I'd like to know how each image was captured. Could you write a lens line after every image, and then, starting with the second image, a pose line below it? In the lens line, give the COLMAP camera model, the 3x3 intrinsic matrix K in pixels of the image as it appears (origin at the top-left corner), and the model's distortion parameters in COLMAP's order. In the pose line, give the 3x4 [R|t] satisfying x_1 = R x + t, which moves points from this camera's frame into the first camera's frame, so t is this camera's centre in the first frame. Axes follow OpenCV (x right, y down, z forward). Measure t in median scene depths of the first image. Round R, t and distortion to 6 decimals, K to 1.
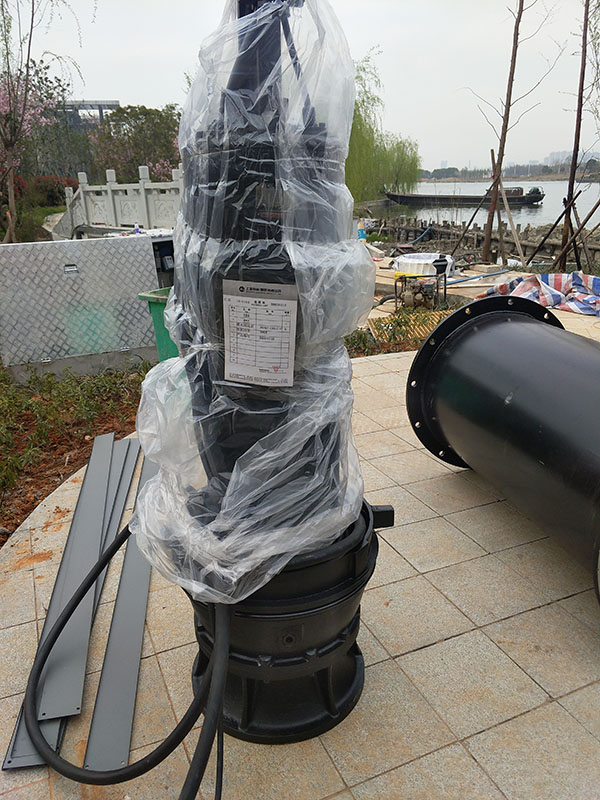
lens RADIAL K [[619.4, 0, 302.6], [0, 619.4, 411.8], [0, 0, 1]] dist [0.058528, -0.074458]
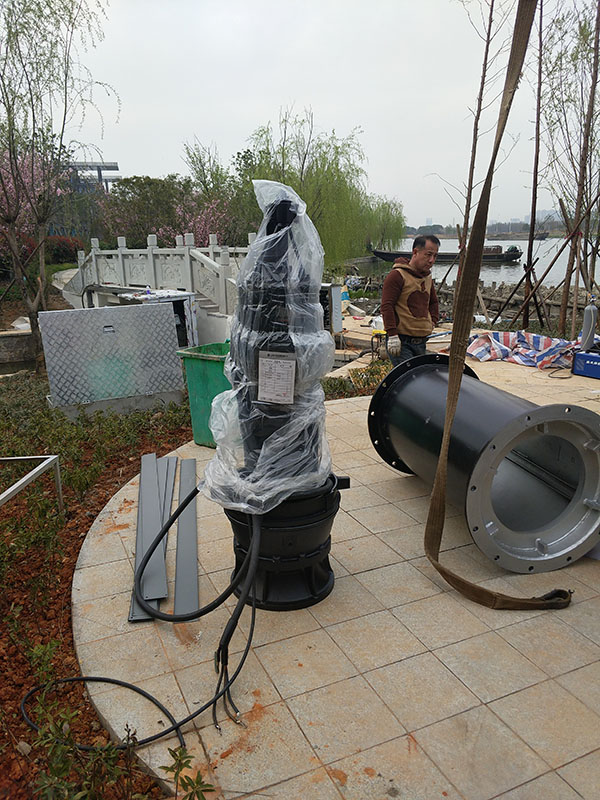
lens RADIAL K [[619.4, 0, 302.6], [0, 619.4, 411.8], [0, 0, 1]] dist [0.058528, -0.074458]
pose [[0.999873, -0.000224, 0.015952, -0.009632], [0.001487, 0.996853, -0.079257, 0.079041], [-0.015884, 0.079270, 0.996727, -0.535834]]
